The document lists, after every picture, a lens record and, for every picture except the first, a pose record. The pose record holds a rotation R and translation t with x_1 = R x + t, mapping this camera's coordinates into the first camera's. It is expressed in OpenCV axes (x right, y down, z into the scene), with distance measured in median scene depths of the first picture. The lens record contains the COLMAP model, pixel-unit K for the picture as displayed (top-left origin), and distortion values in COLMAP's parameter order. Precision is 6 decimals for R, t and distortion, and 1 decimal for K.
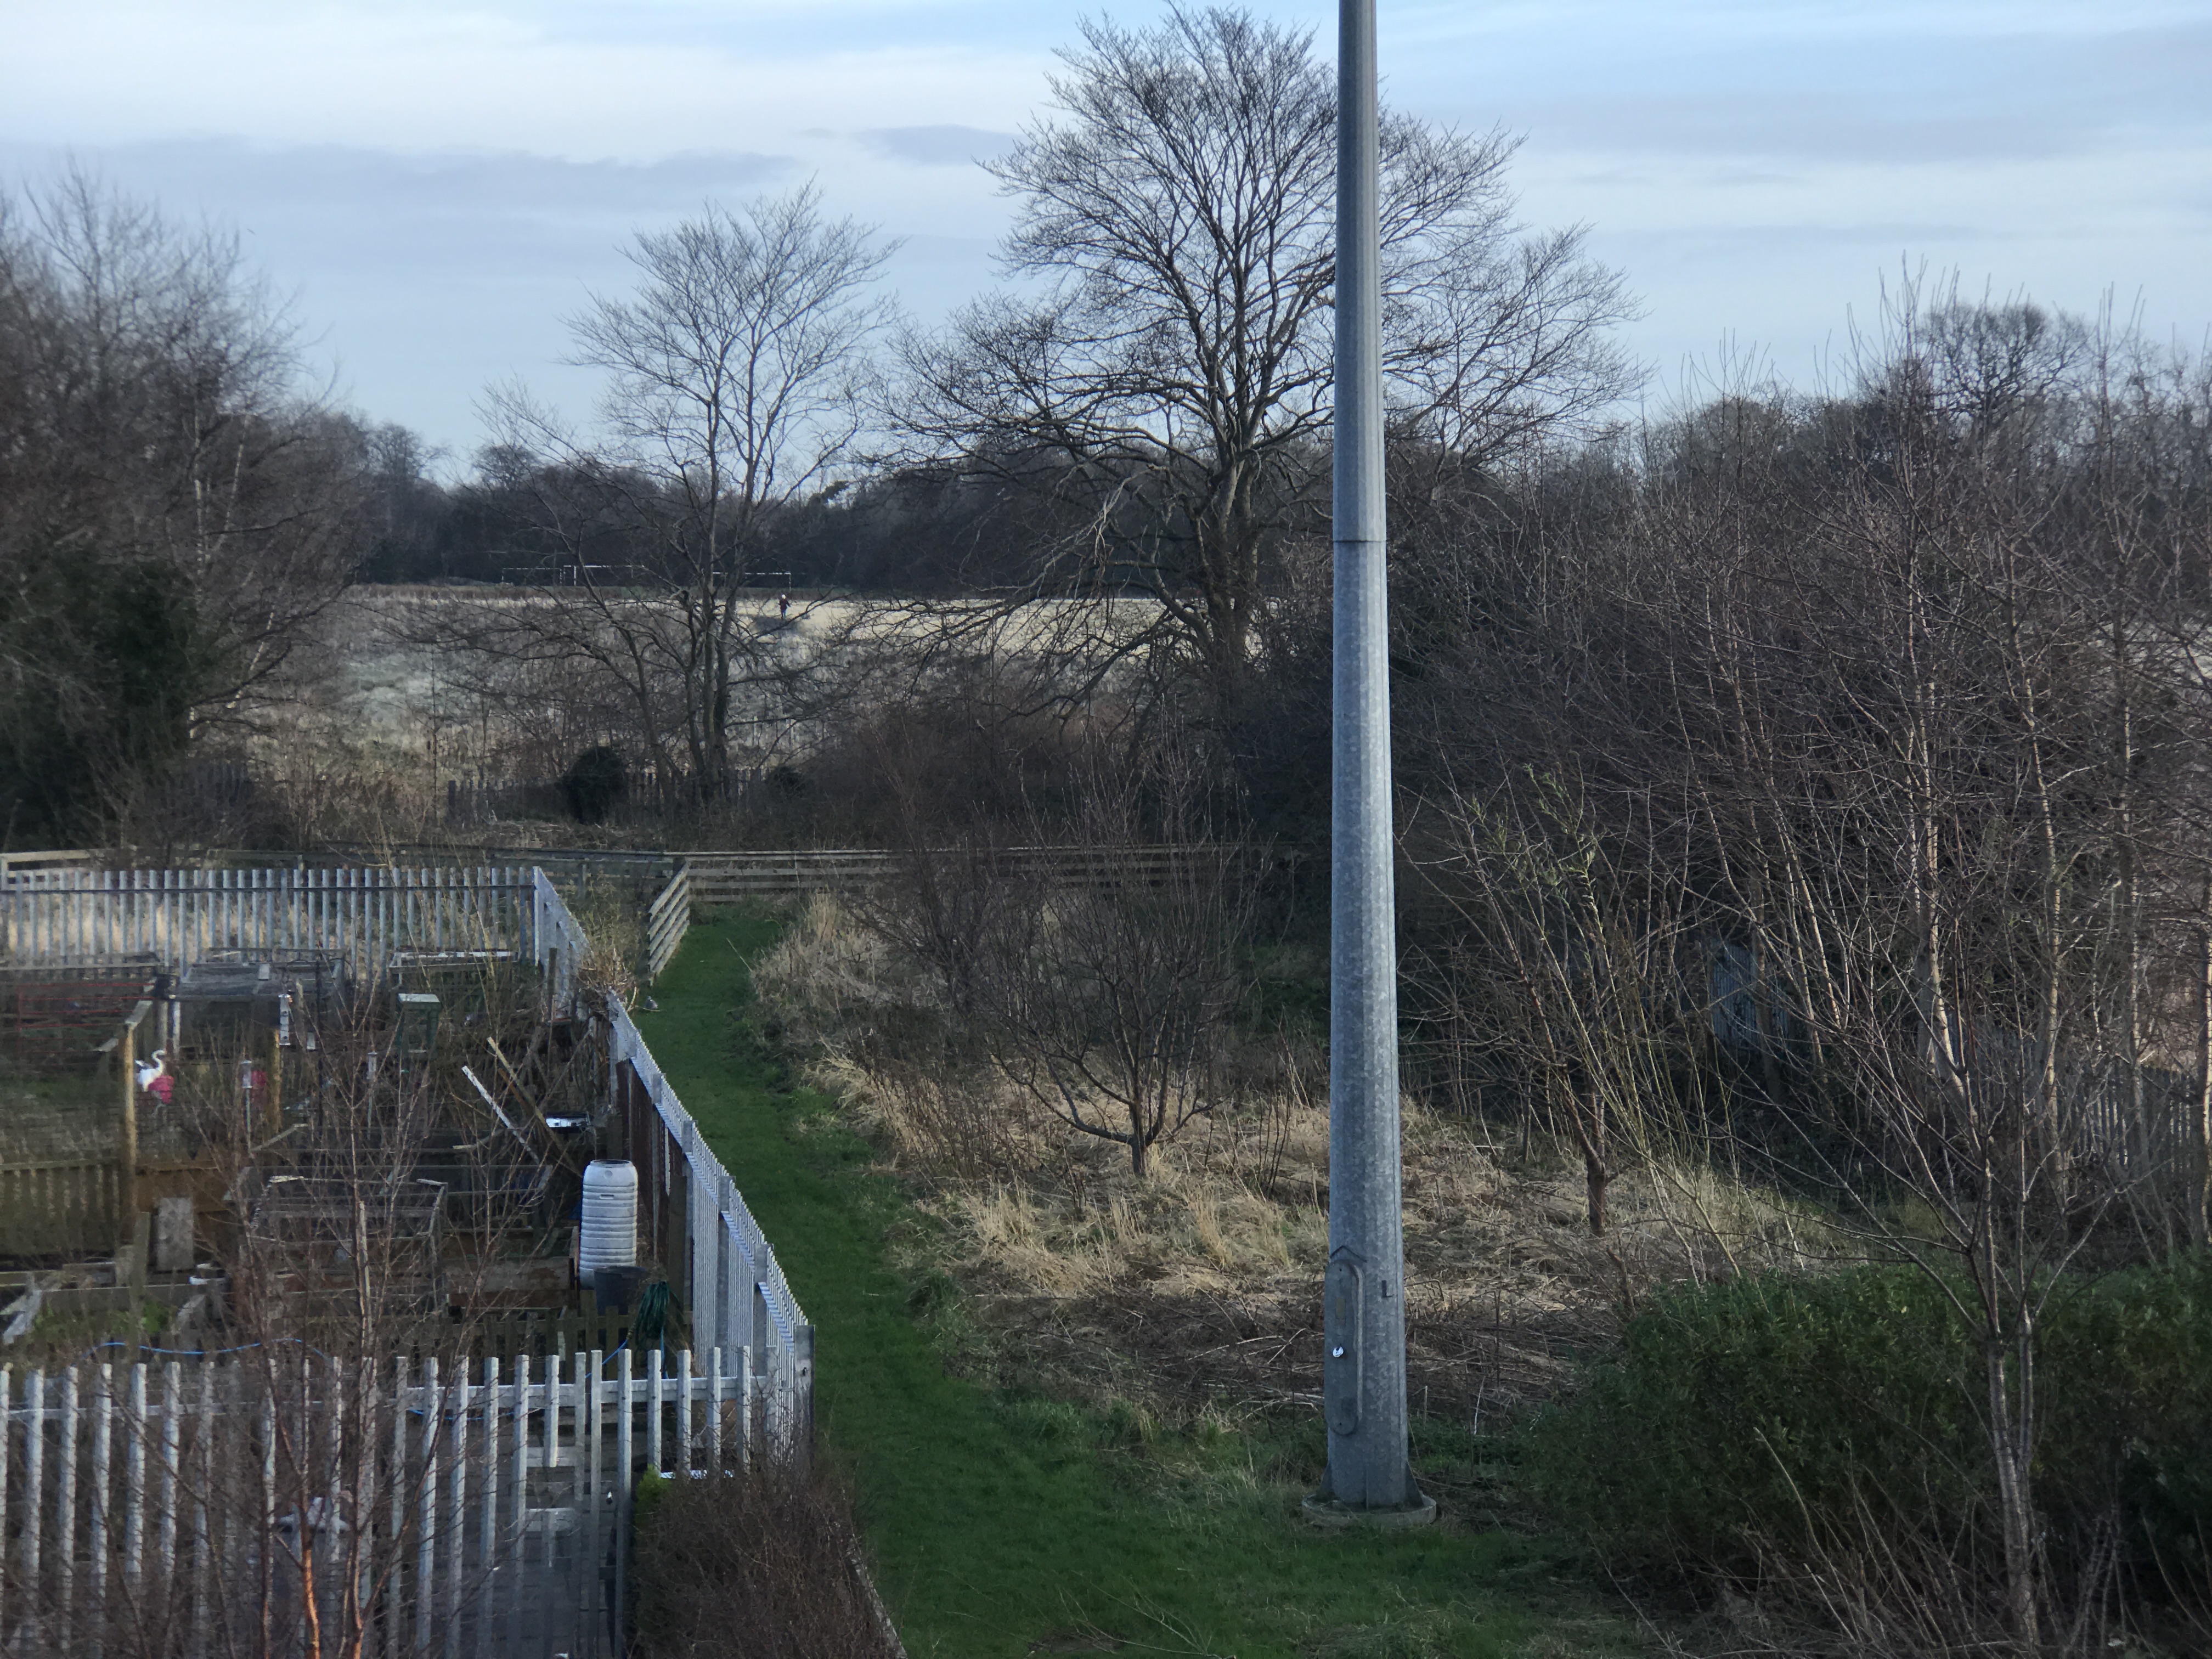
lens RADIAL K [[3610.1, 0, 1036.4], [0, 3610.1, 737.9], [0, 0, 1]] dist [0.102398, 0.000000]
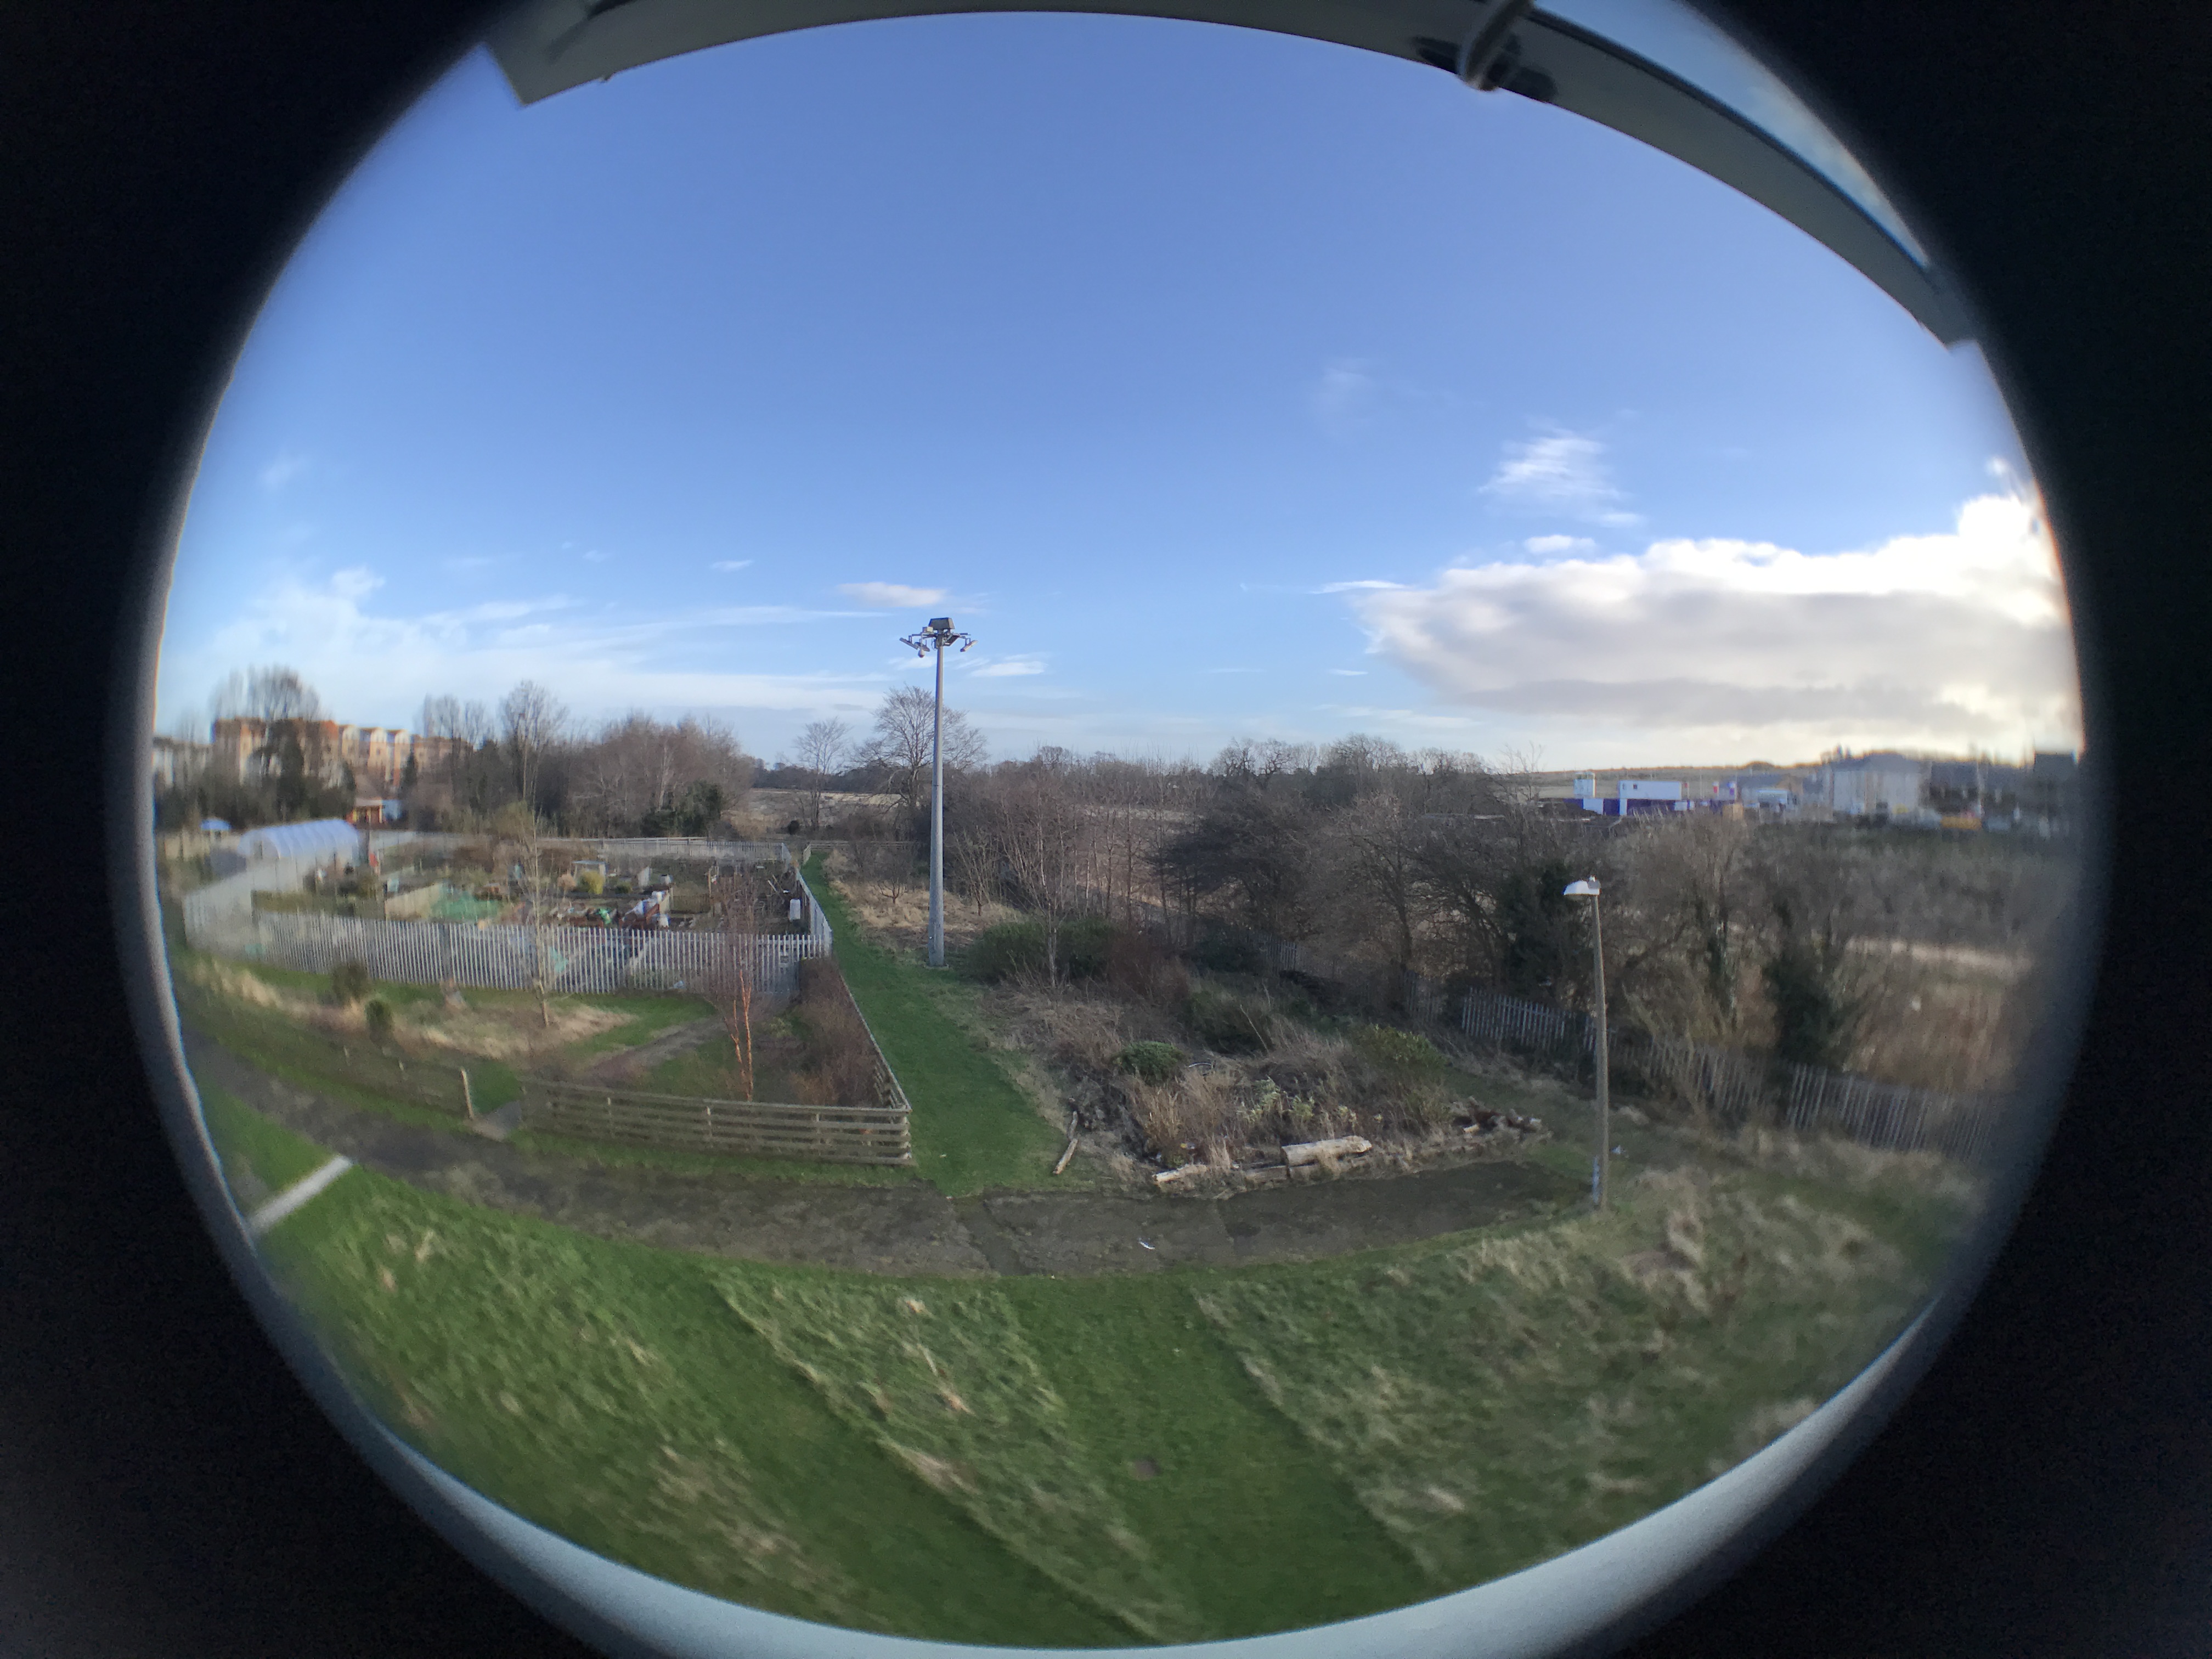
lens RADIAL K [[1809.6, 0, 1126.5], [0, 1809.6, 941.1], [0, 0, 1]] dist [0.062492, -0.132278]
pose [[0.965877, 0.006730, 0.258913, -0.333496], [-0.022956, 0.997953, 0.059696, 0.009324], [-0.257981, -0.063602, 0.964054, -1.667102]]
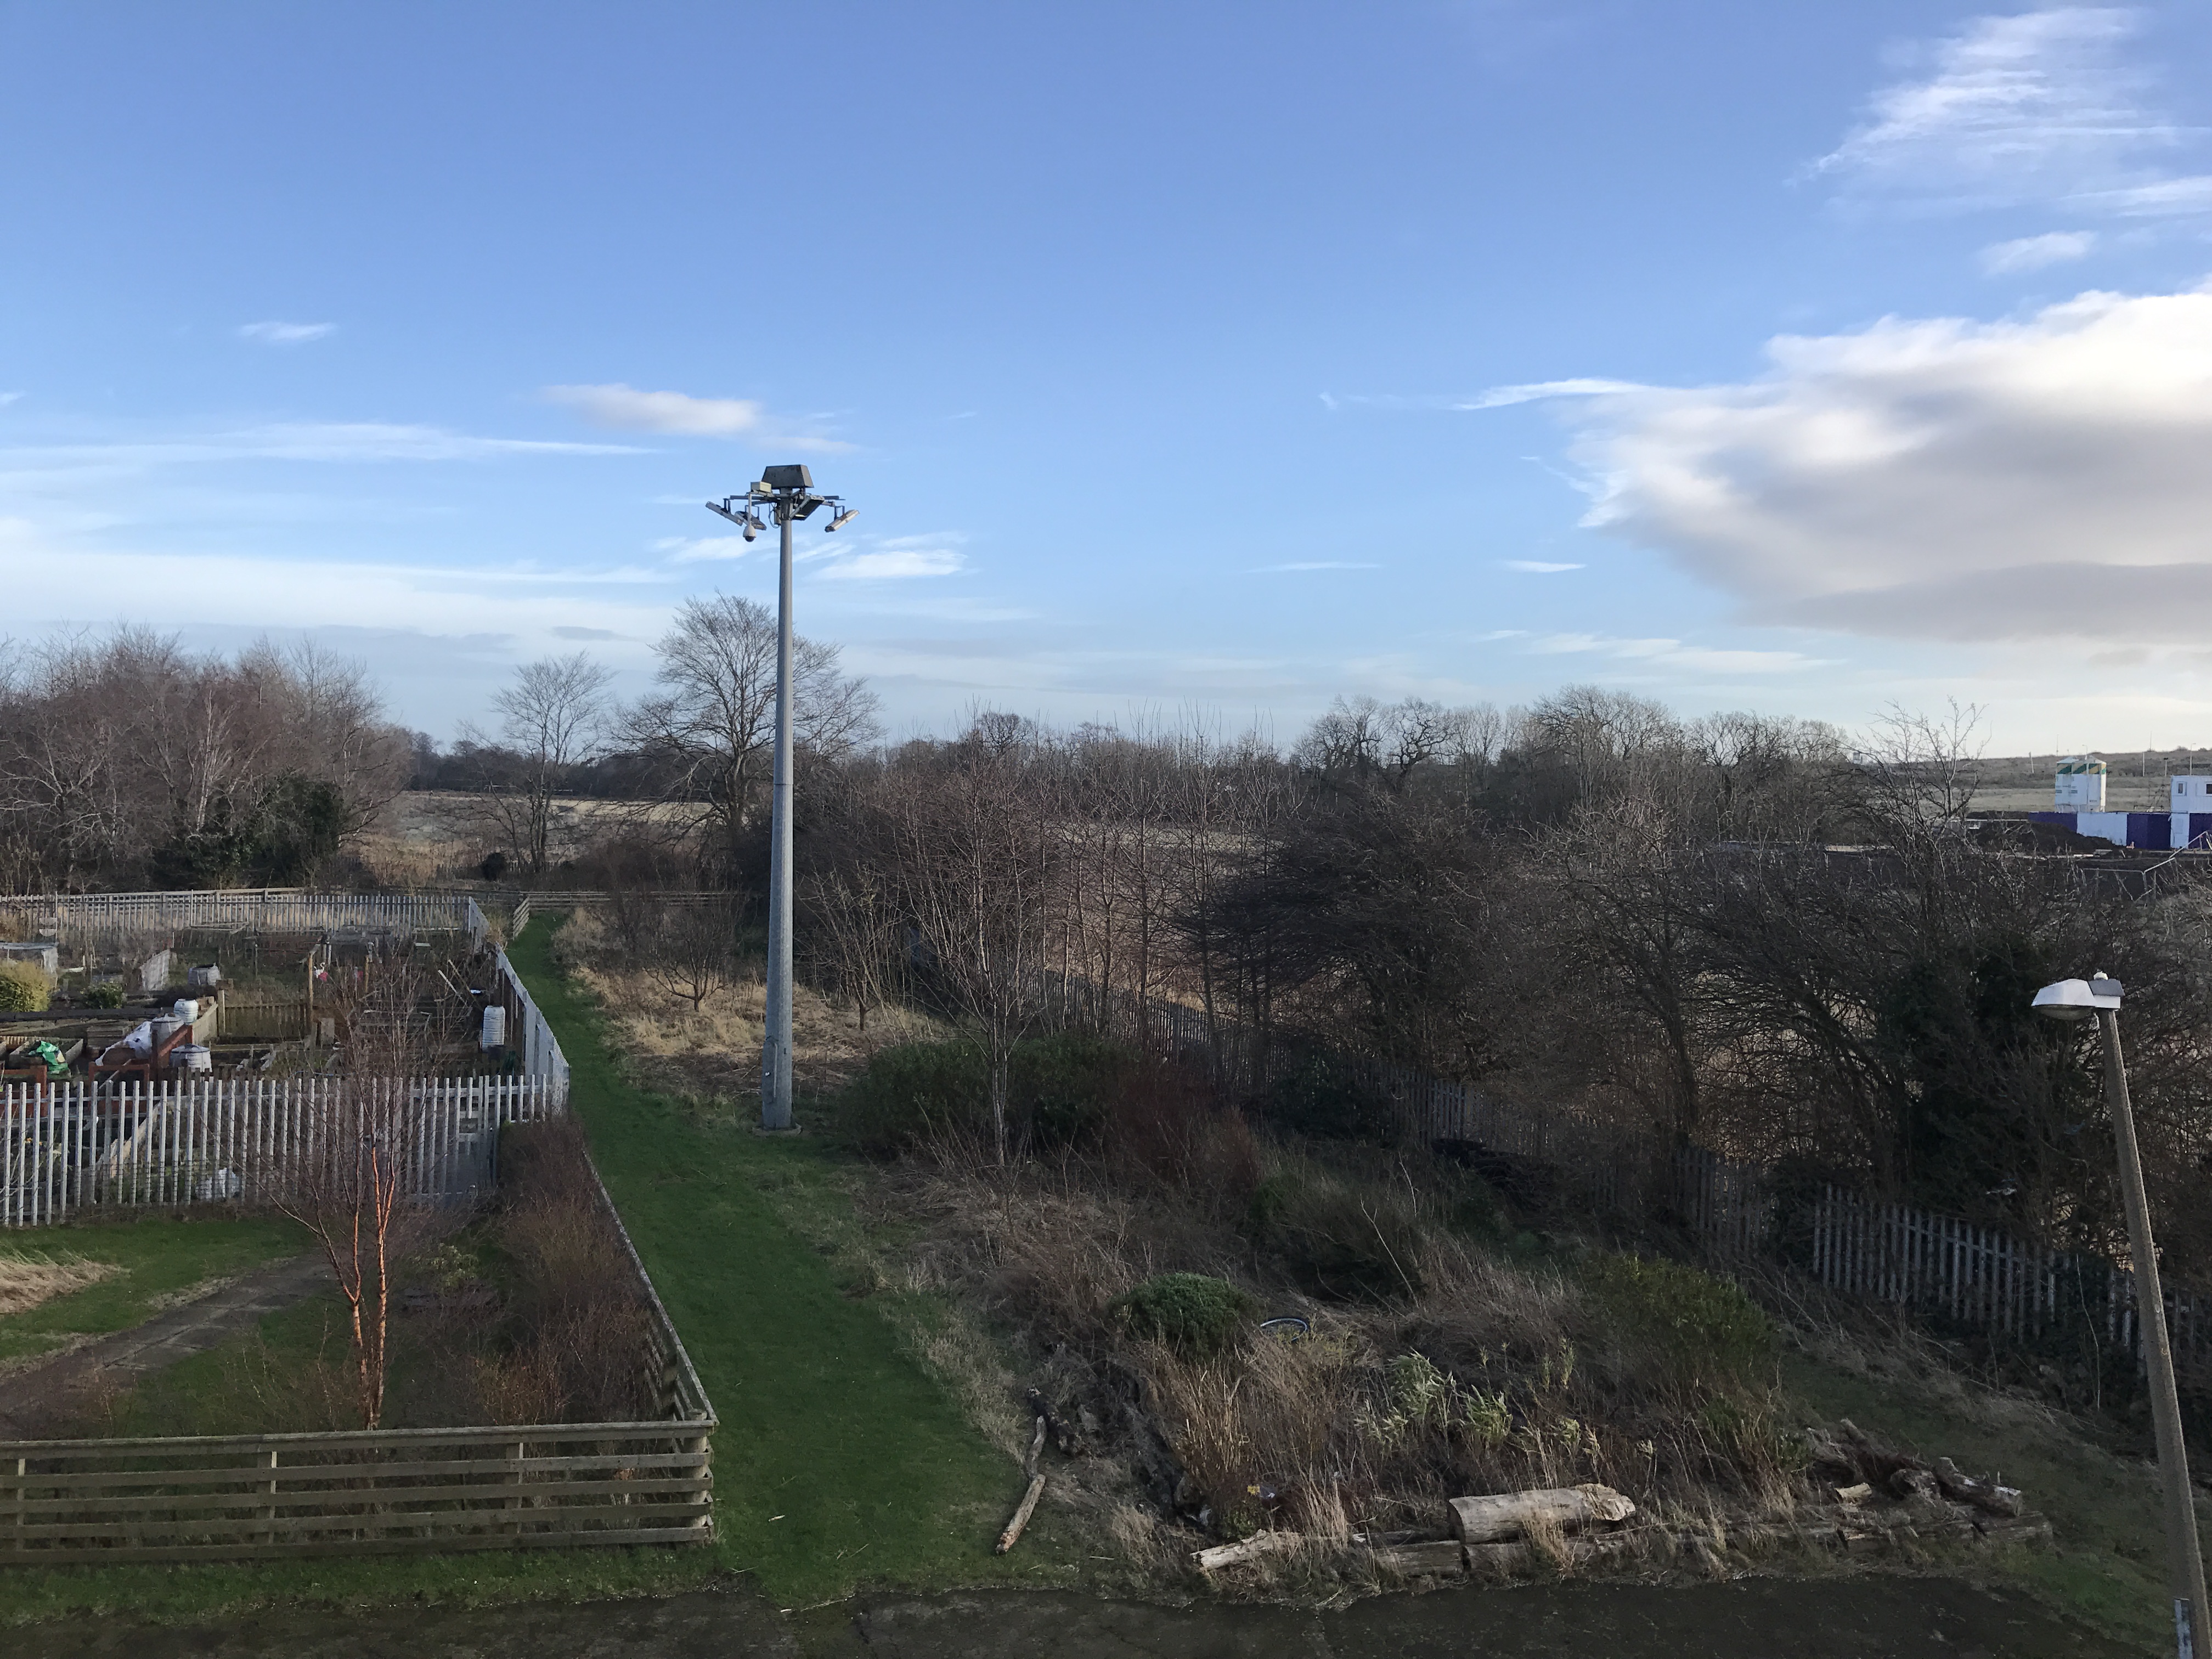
lens RADIAL K [[1809.6, 0, 1111.3], [0, 1809.6, 803.5], [0, 0, 1]] dist [0.062492, -0.132278]
pose [[0.966862, 0.027622, 0.253799, -0.021906], [-0.023602, 0.999543, -0.018870, -0.019095], [-0.254204, 0.012254, 0.967073, -0.432036]]
